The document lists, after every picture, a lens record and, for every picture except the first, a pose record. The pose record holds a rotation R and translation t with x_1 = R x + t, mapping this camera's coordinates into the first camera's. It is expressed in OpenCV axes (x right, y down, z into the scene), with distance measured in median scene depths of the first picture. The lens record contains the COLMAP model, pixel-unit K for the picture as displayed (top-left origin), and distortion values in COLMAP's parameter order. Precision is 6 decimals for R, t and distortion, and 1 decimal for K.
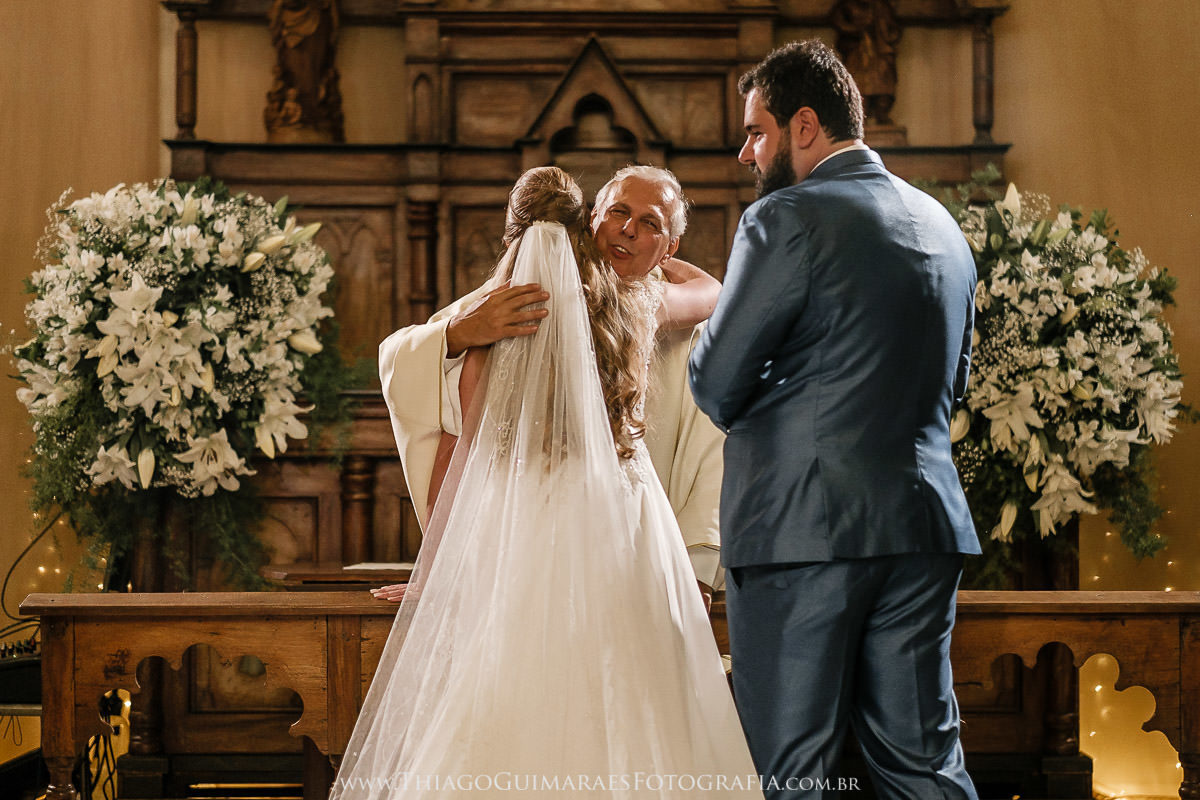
lens RADIAL K [[2941.2, 0, 625.6], [0, 2941.2, 425.4], [0, 0, 1]] dist [0.036377, 0.000000]
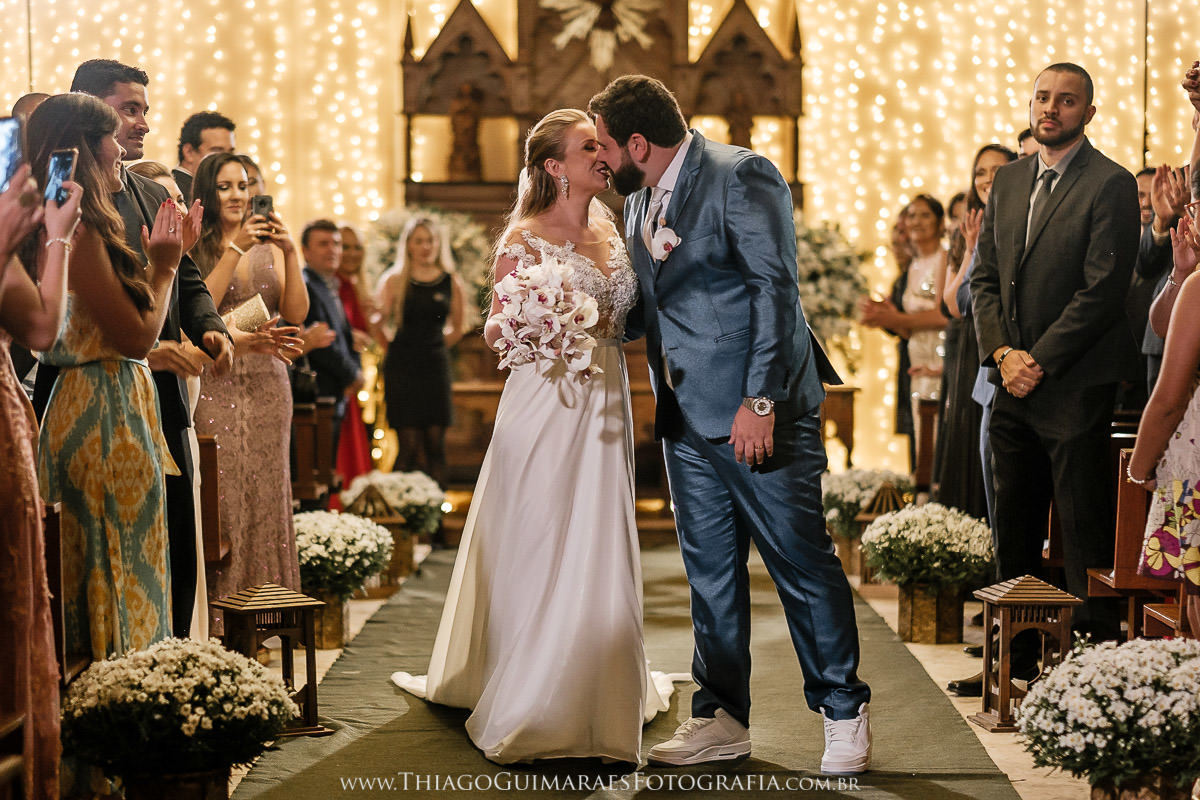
lens RADIAL K [[2941.2, 0, 573.9], [0, 2941.2, 480.3], [0, 0, 1]] dist [0.036377, 0.000000]
pose [[0.999984, 0.002787, -0.005008, -0.026432], [-0.002495, 0.998340, 0.057540, -0.005679], [0.005160, -0.057526, 0.998331, -1.260654]]
